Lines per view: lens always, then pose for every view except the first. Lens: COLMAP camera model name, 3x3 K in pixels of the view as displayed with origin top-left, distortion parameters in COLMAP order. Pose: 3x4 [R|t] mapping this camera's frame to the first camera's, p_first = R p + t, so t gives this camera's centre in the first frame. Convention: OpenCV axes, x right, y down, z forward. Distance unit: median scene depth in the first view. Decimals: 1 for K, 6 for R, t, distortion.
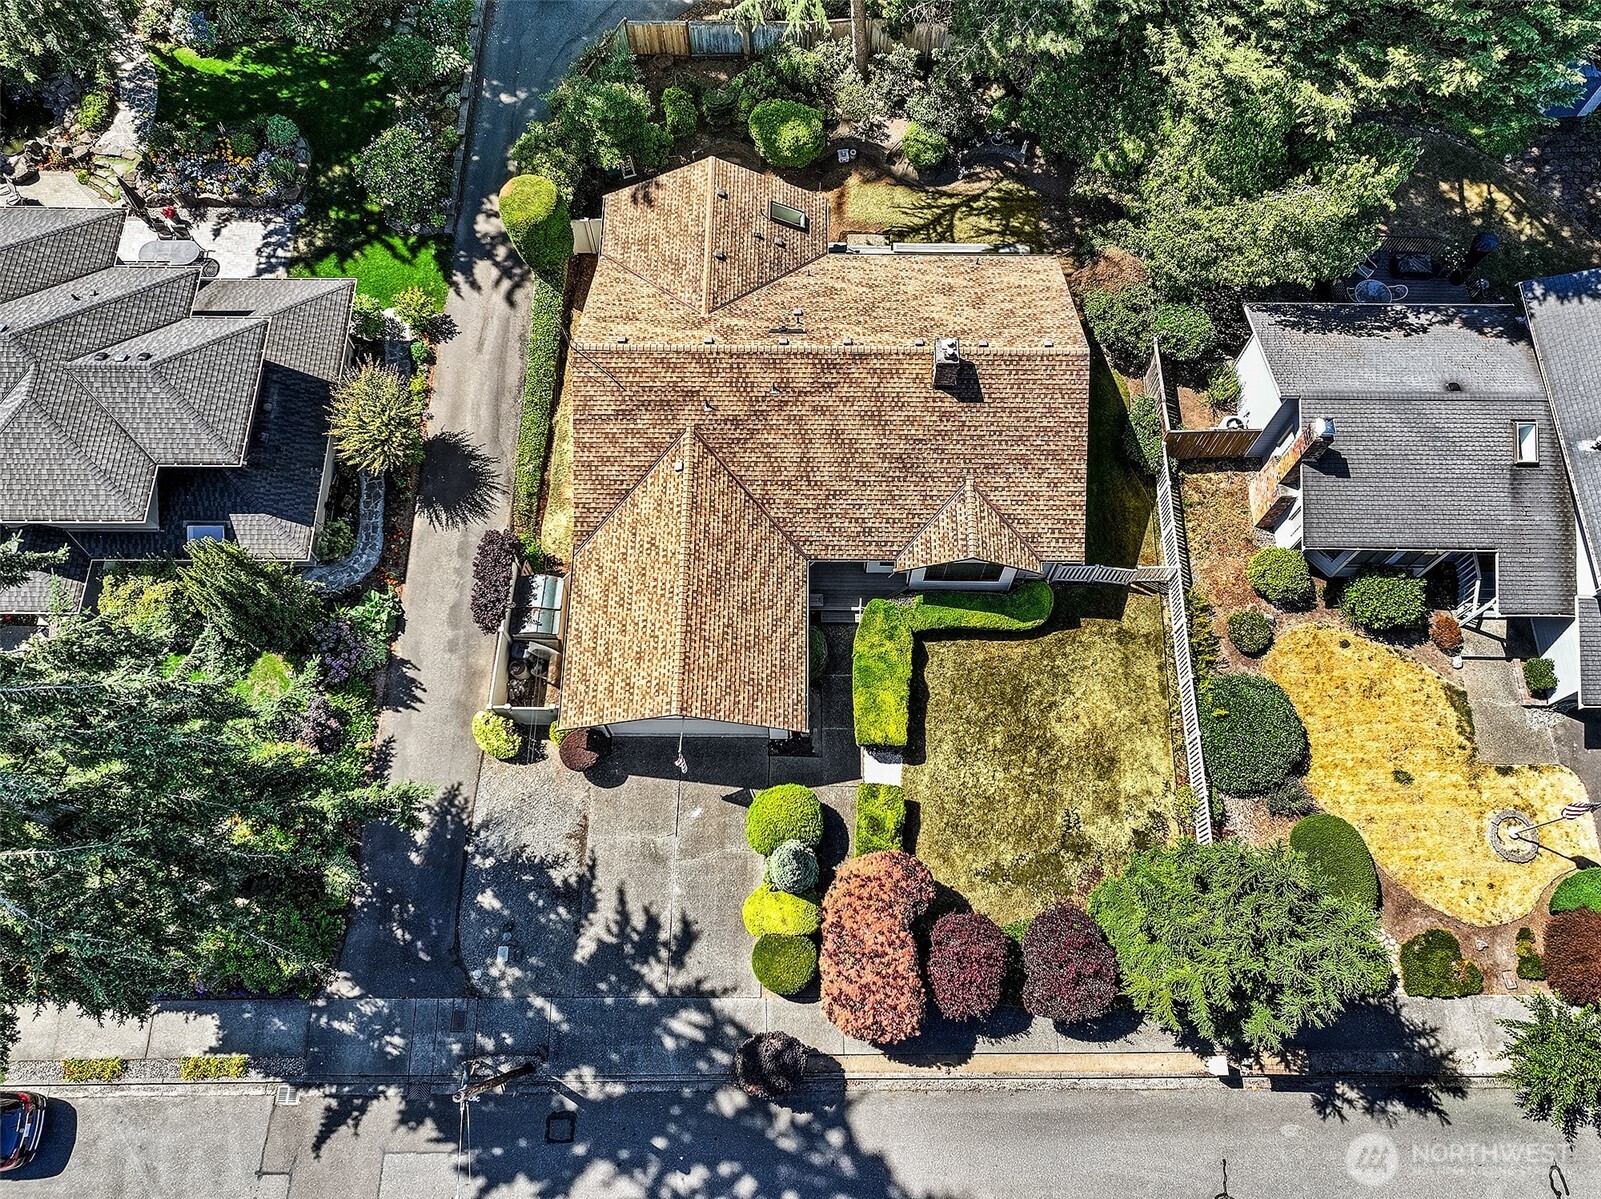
lens RADIAL K [[1152.5, 0, 801.3], [0, 1152.5, 593.1], [0, 0, 1]] dist [-0.001473, 0.001528]
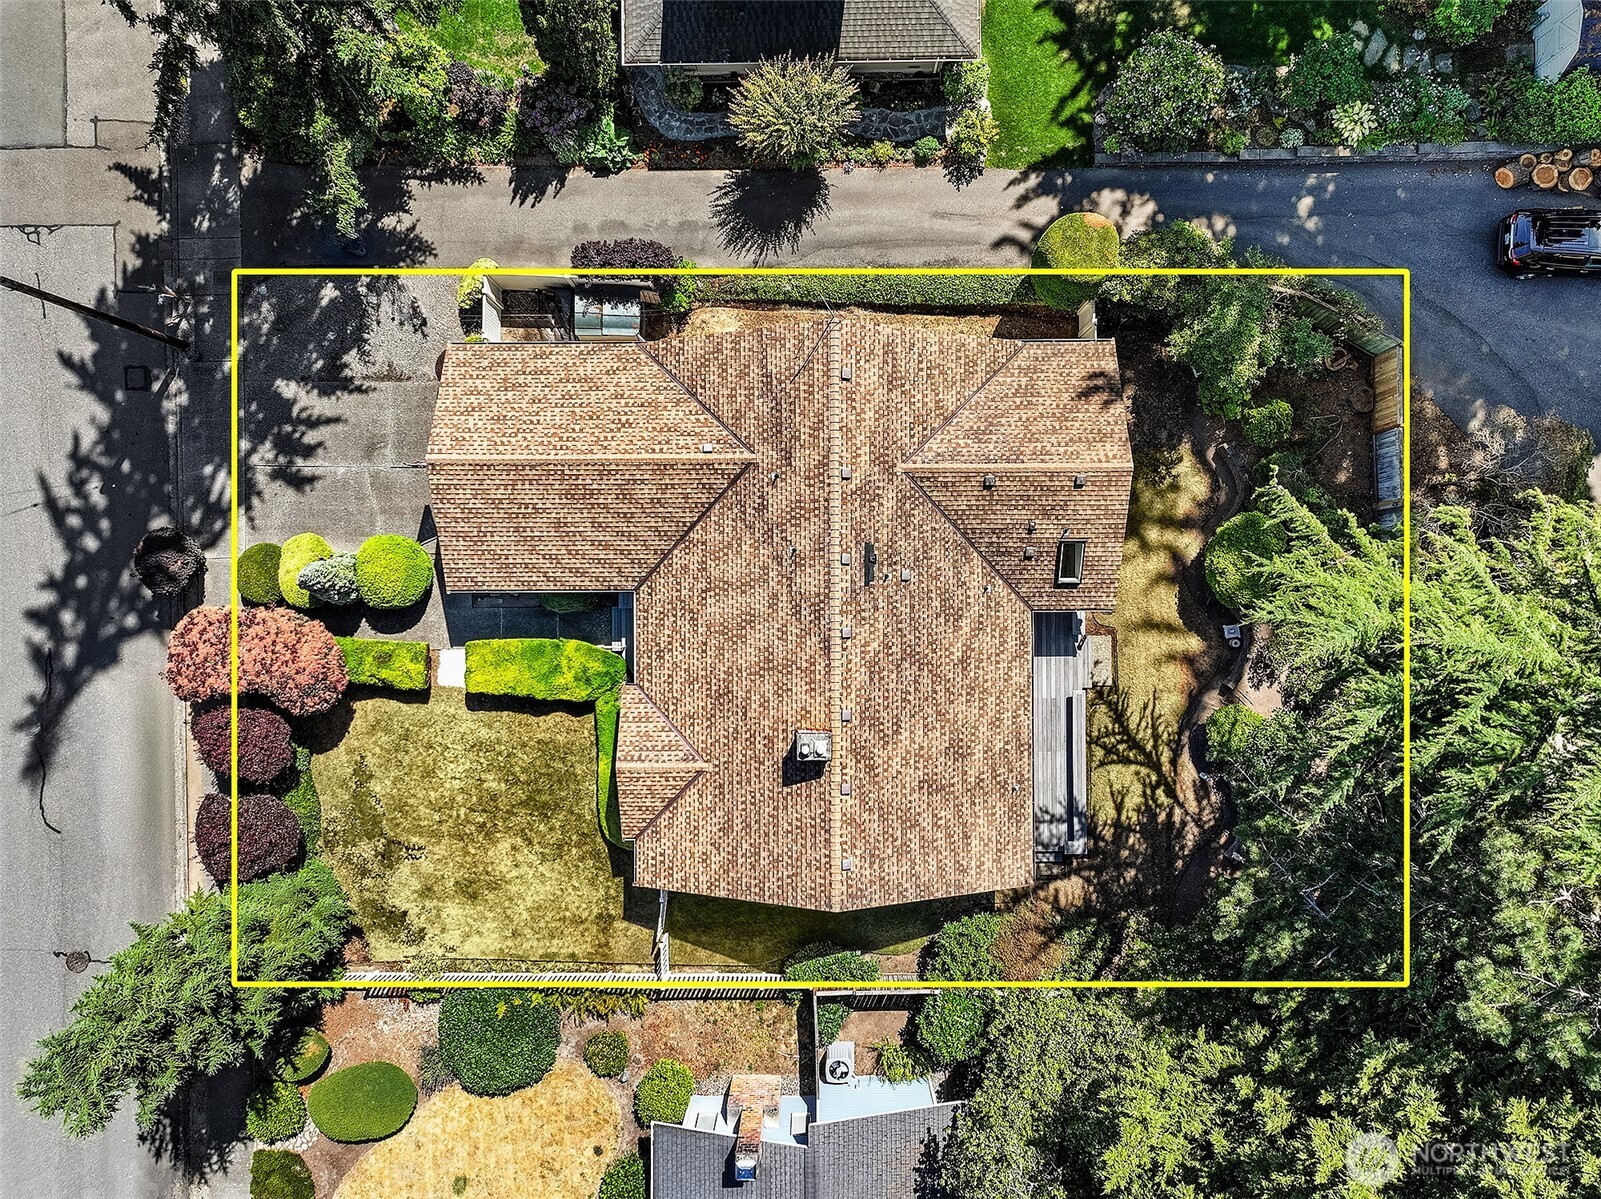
lens RADIAL K [[1132.9, 0, 812.9], [0, 1132.9, 585.6], [0, 0, 1]] dist [-0.008915, 0.026705]
pose [[0.010441, 0.999825, -0.015533, 0.016970], [-0.926563, 0.015514, 0.375819, -0.504459], [0.375994, 0.010469, 0.926563, 0.194244]]
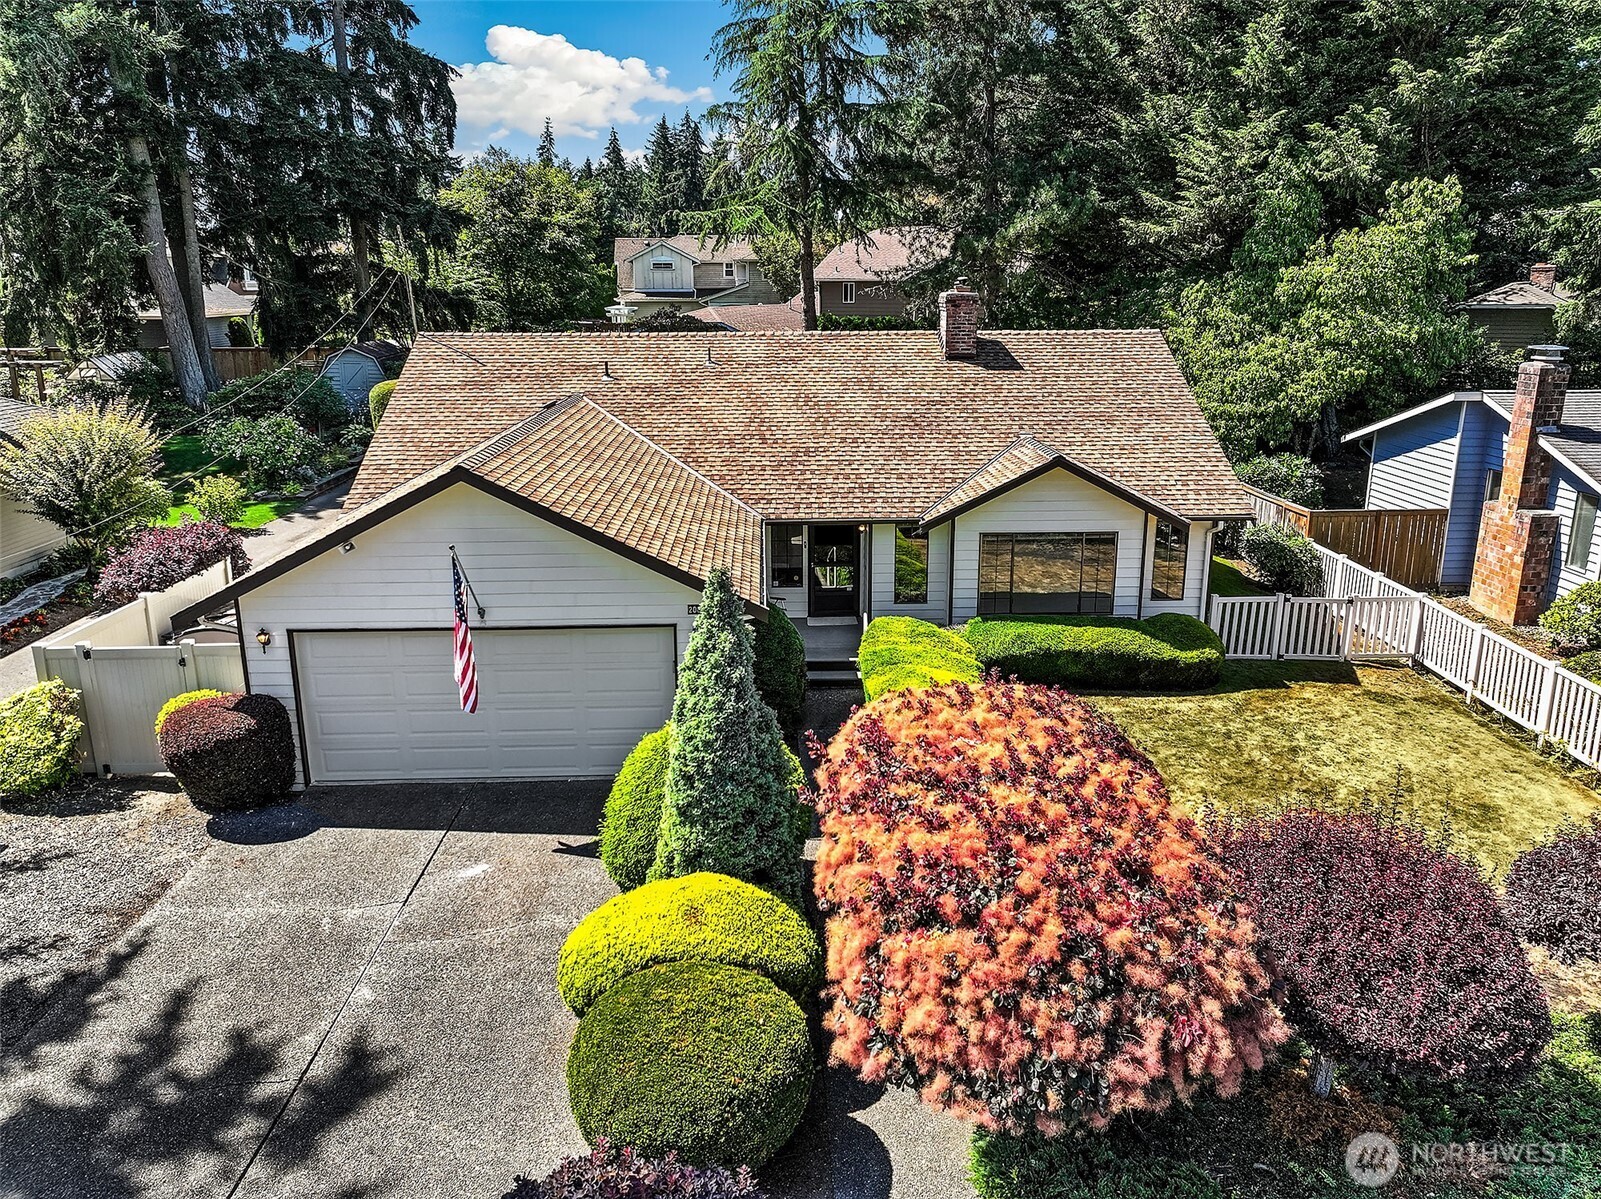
lens RADIAL K [[1152.5, 0, 801.3], [0, 1152.5, 593.1], [0, 0, 1]] dist [-0.001473, 0.001528]
pose [[0.999239, -0.012962, 0.036796, 0.002932], [0.037179, 0.602134, -0.797529, 0.428192], [-0.011818, 0.798290, 0.602157, 0.684162]]
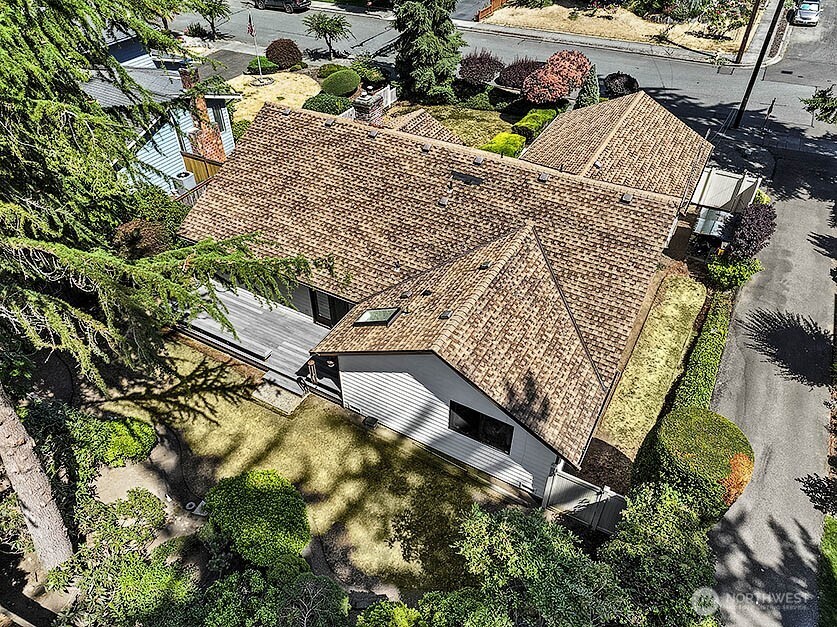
lens RADIAL K [[602.5, 0, 418.9], [0, 602.5, 310.2], [0, 0, 1]] dist [-0.001473, 0.001528]
pose [[-0.875997, -0.312914, 0.367034, -0.214469], [0.448587, -0.249001, 0.858352, -0.750702], [-0.177198, 0.916560, 0.358494, 0.913481]]
